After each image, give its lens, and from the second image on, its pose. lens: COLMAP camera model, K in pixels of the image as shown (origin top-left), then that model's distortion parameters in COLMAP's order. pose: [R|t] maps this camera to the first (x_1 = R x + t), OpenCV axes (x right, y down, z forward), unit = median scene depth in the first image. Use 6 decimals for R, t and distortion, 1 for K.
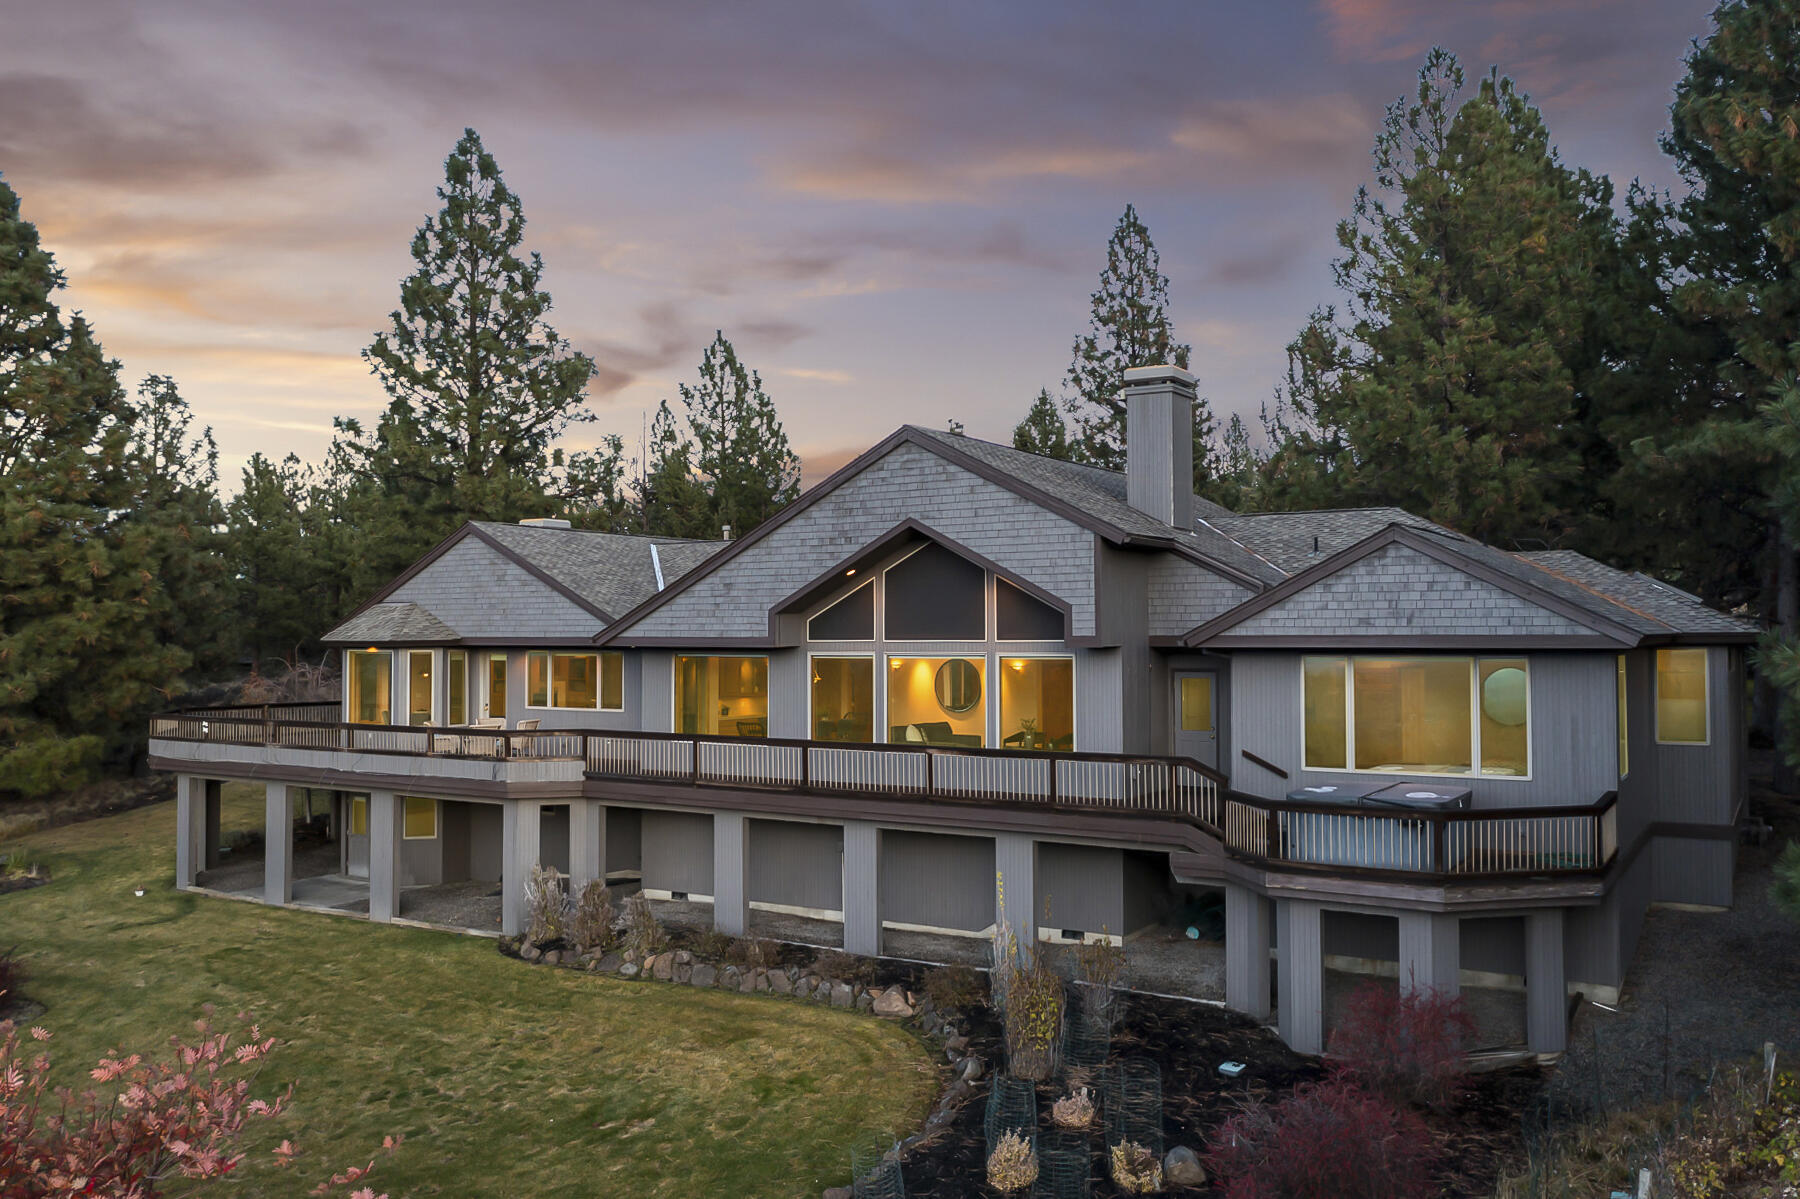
lens RADIAL K [[1463.2, 0, 900.0], [0, 1463.2, 599.5], [0, 0, 1]] dist [-0.015761, -0.000193]
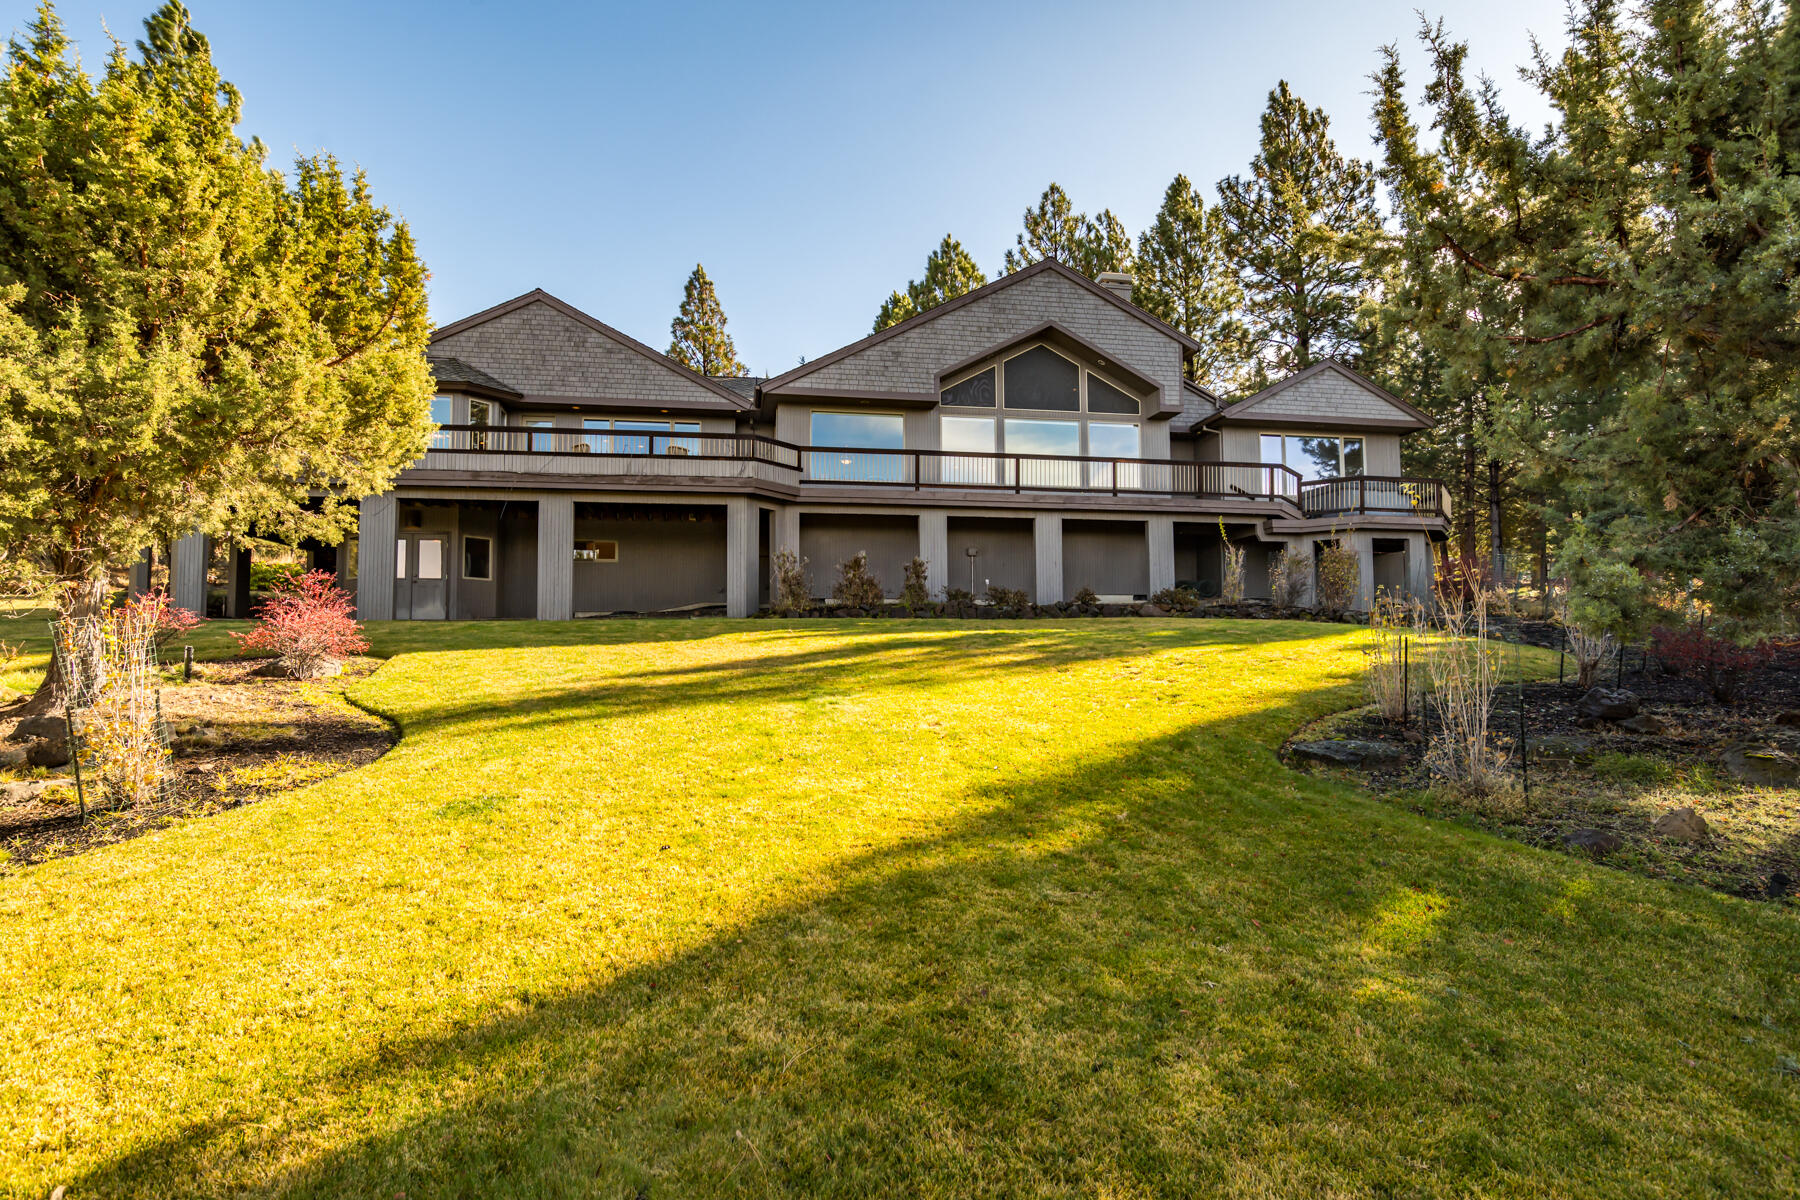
lens RADIAL K [[914.9, 0, 905.4], [0, 914.9, 601.7], [0, 0, 1]] dist [-0.001258, 0.000922]
pose [[0.739488, 0.038900, 0.672044, -0.711155], [-0.013261, 0.998977, -0.043233, 0.270271], [-0.673039, 0.023058, 0.739248, 0.420362]]
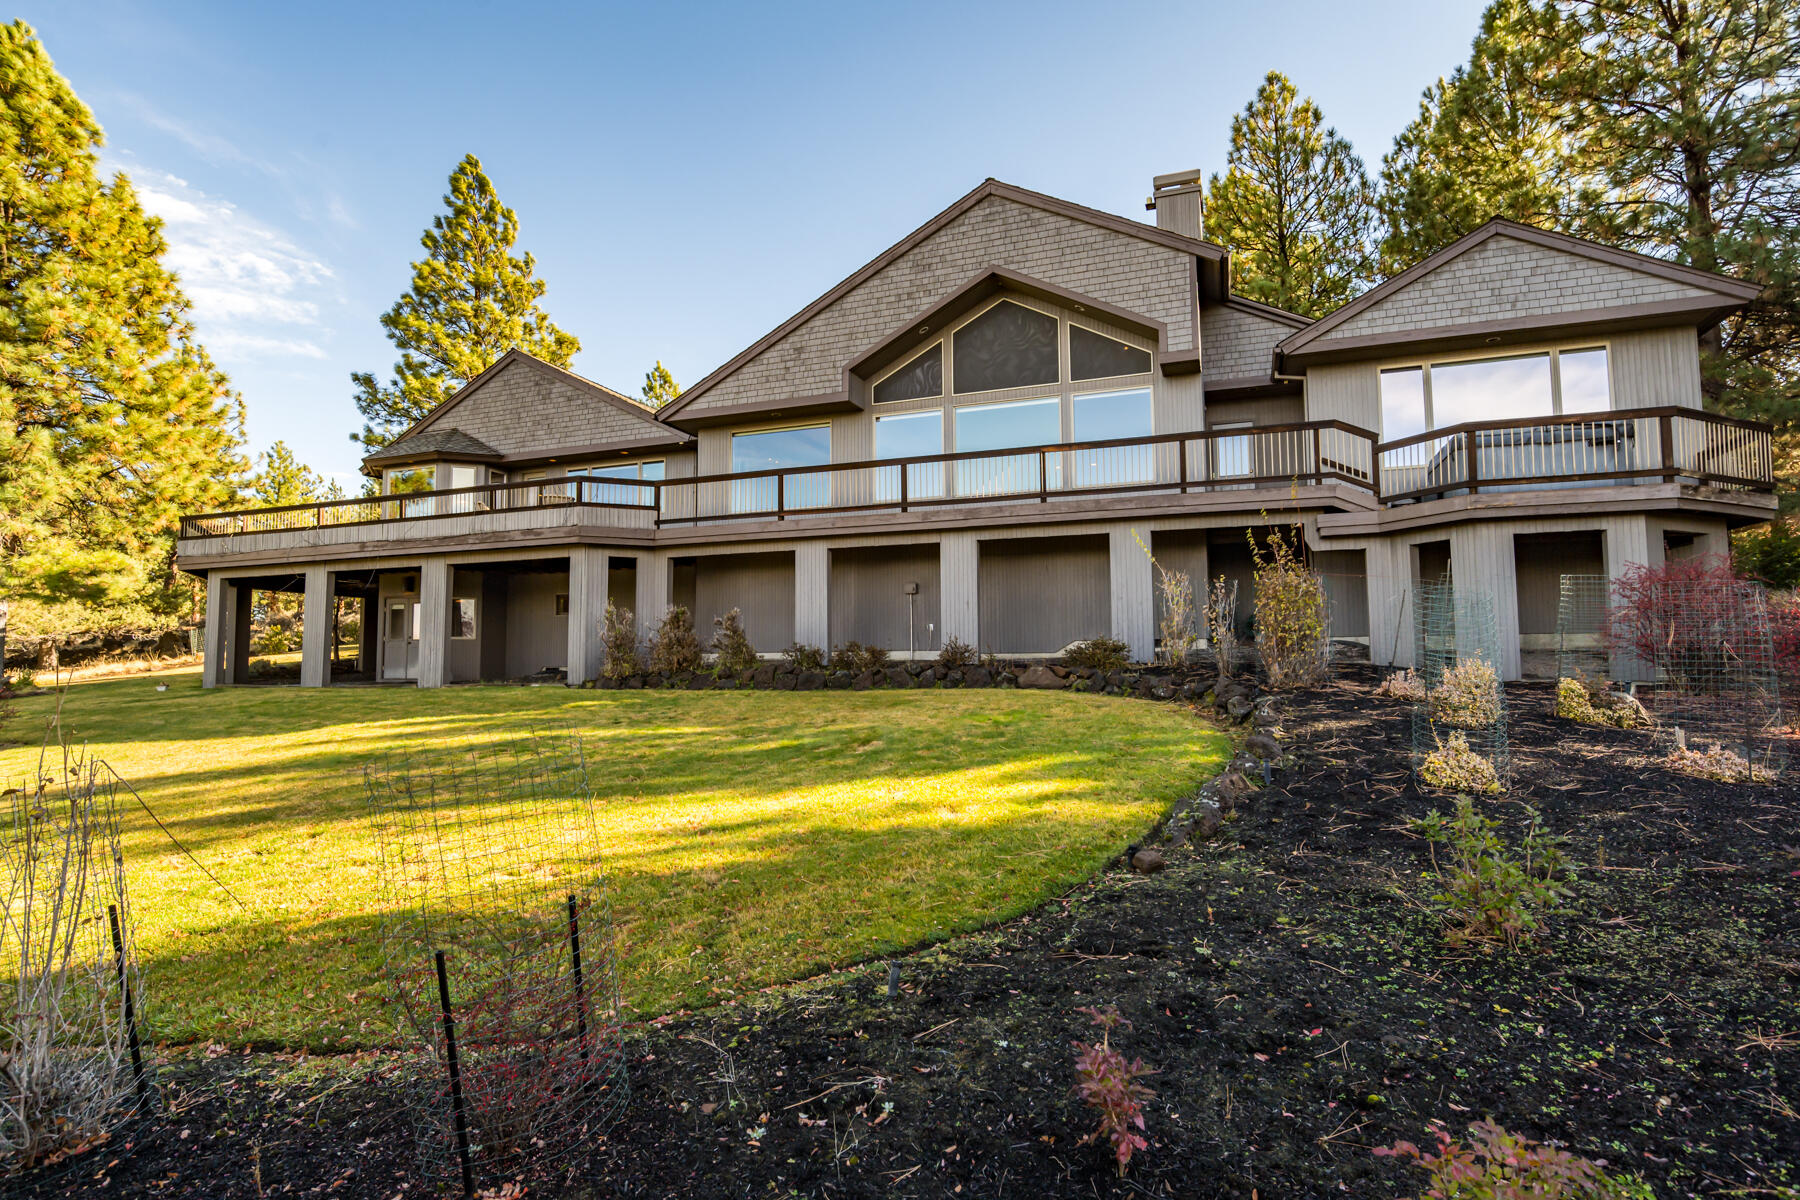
lens RADIAL K [[914.9, 0, 905.4], [0, 914.9, 601.7], [0, 0, 1]] dist [-0.001258, 0.000922]
pose [[0.978423, 0.009011, 0.206416, -0.191998], [0.000425, 0.998959, -0.045622, 0.221312], [-0.206612, 0.044725, 0.977400, 0.367599]]
